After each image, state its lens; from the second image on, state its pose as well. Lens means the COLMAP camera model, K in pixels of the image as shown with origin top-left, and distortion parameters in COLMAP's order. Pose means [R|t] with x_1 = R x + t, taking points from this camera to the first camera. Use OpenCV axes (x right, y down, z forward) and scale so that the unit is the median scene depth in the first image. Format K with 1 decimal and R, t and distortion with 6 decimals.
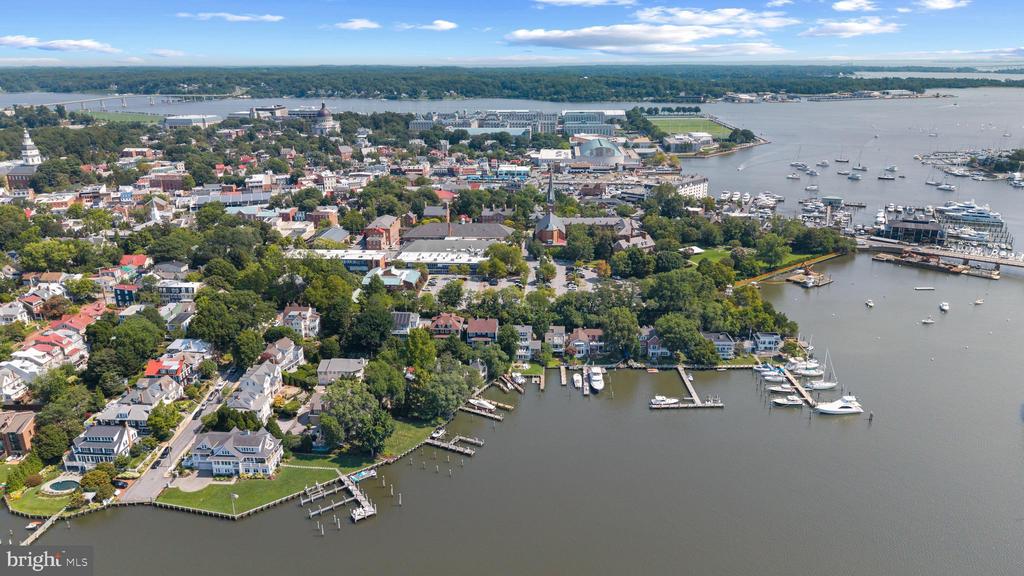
lens RADIAL K [[681.6, 0, 512.0], [0, 681.6, 288.0], [0, 0, 1]] dist [0.029567, -0.035317]
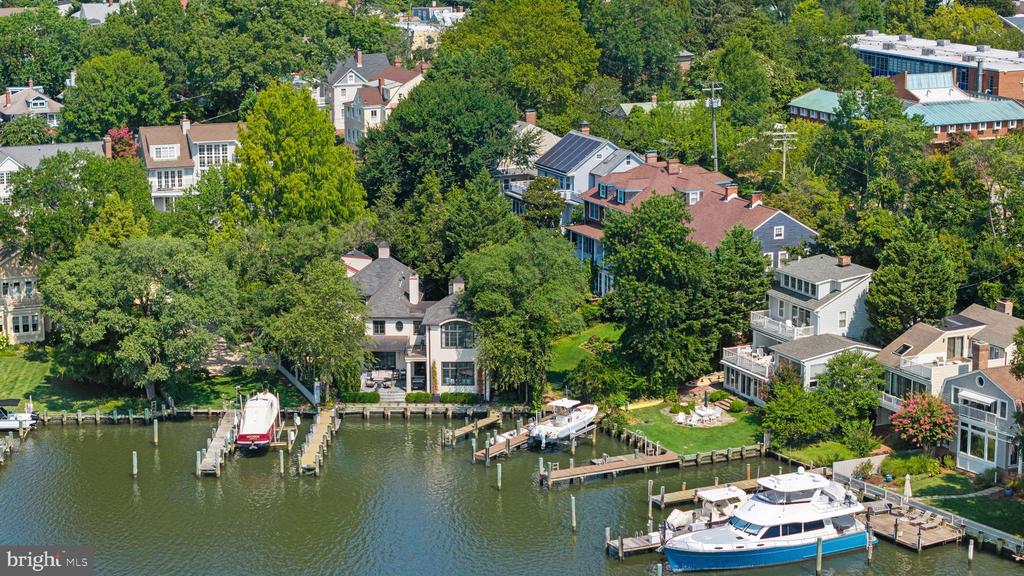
lens RADIAL K [[2047.6, 0, 512.0], [0, 2047.6, 288.0], [0, 0, 1]] dist [0.015507, 0.023147]
pose [[0.493750, 0.195019, -0.847454, 0.498914], [-0.273974, 0.959785, 0.061245, 0.052530], [0.825318, 0.201940, 0.527324, 0.588844]]
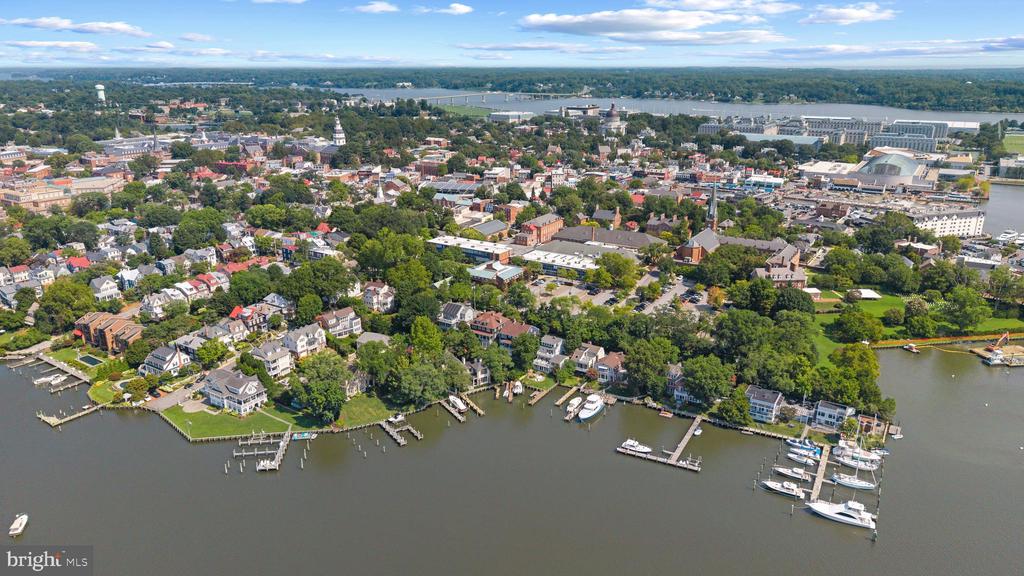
lens RADIAL K [[671.9, 0, 514.2], [0, 671.9, 306.3], [0, 0, 1]] dist [0.031743, -0.034153]
pose [[0.876439, 0.165875, -0.452039, 0.387700], [-0.154063, 0.986043, 0.063121, -0.039060], [0.456200, 0.014321, 0.889762, 0.129907]]
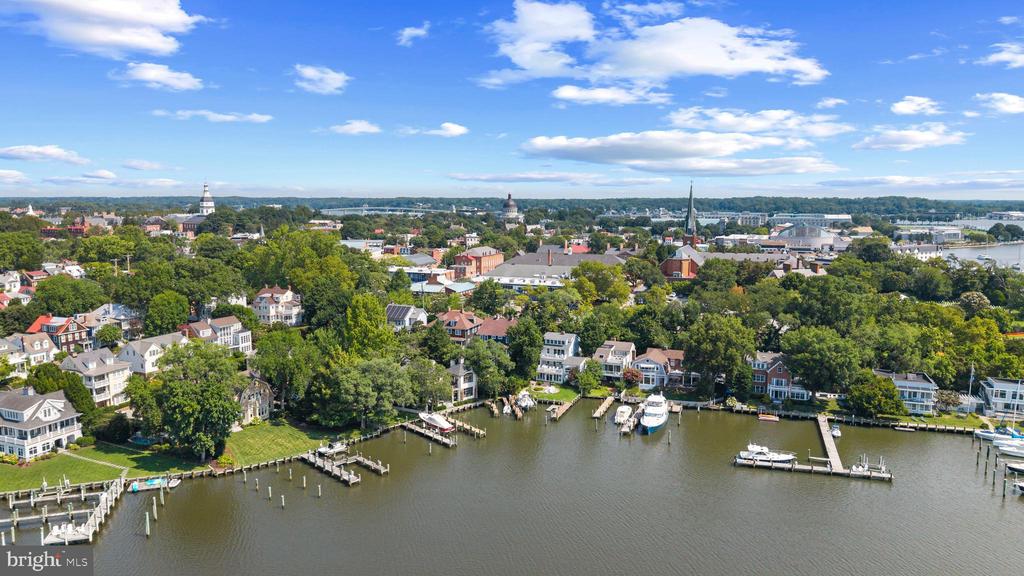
lens RADIAL K [[689.0, 0, 514.4], [0, 689.0, 290.3], [0, 0, 1]] dist [0.002598, -0.001489]
pose [[0.949929, 0.048811, -0.308629, 0.170593], [-0.105063, 0.980110, -0.168365, 0.130092], [0.294273, 0.192360, 0.936163, 0.374125]]
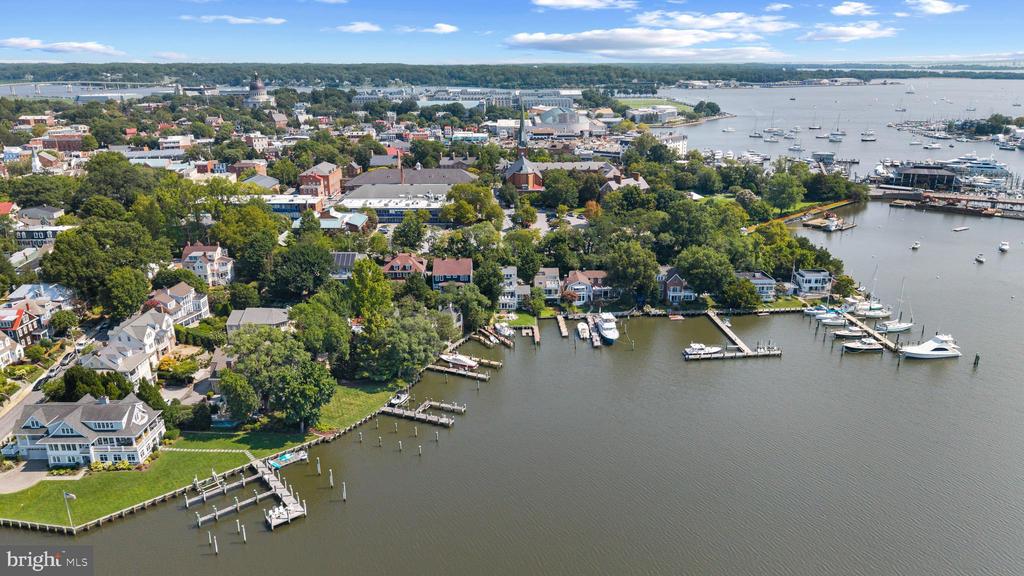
lens RADIAL K [[689.0, 0, 514.4], [0, 689.0, 290.3], [0, 0, 1]] dist [0.002598, -0.001489]
pose [[0.996888, -0.019923, 0.076265, -0.033496], [0.019872, 0.999802, 0.001423, 0.082050], [-0.076279, 0.000097, 0.997087, 0.229241]]
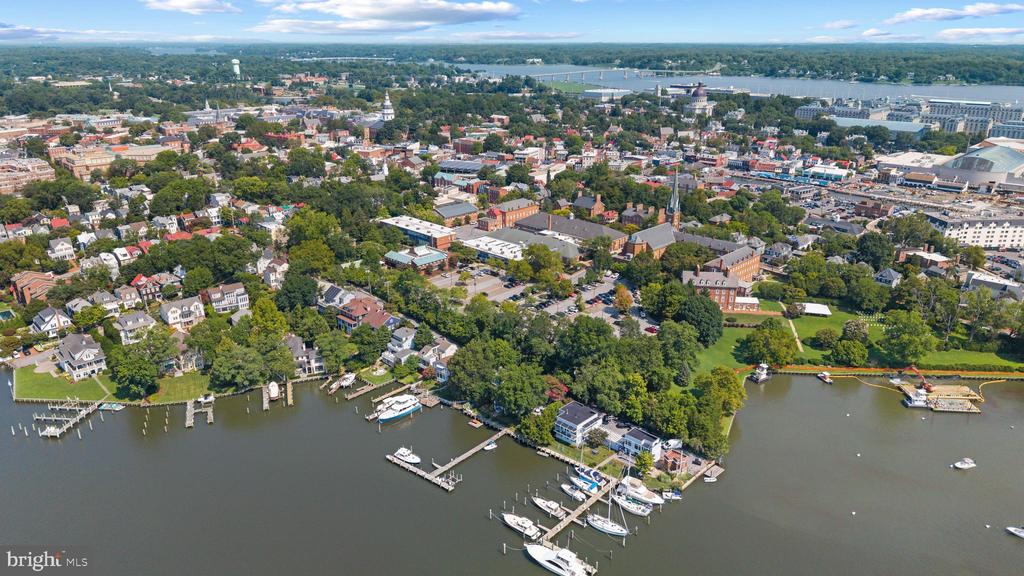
lens RADIAL K [[681.6, 0, 512.0], [0, 681.6, 288.0], [0, 0, 1]] dist [0.029567, -0.035317]
pose [[0.758058, 0.226122, -0.611732, 0.668365], [-0.208026, 0.972811, 0.101806, -0.121388], [0.618120, 0.050081, 0.784487, 0.368625]]
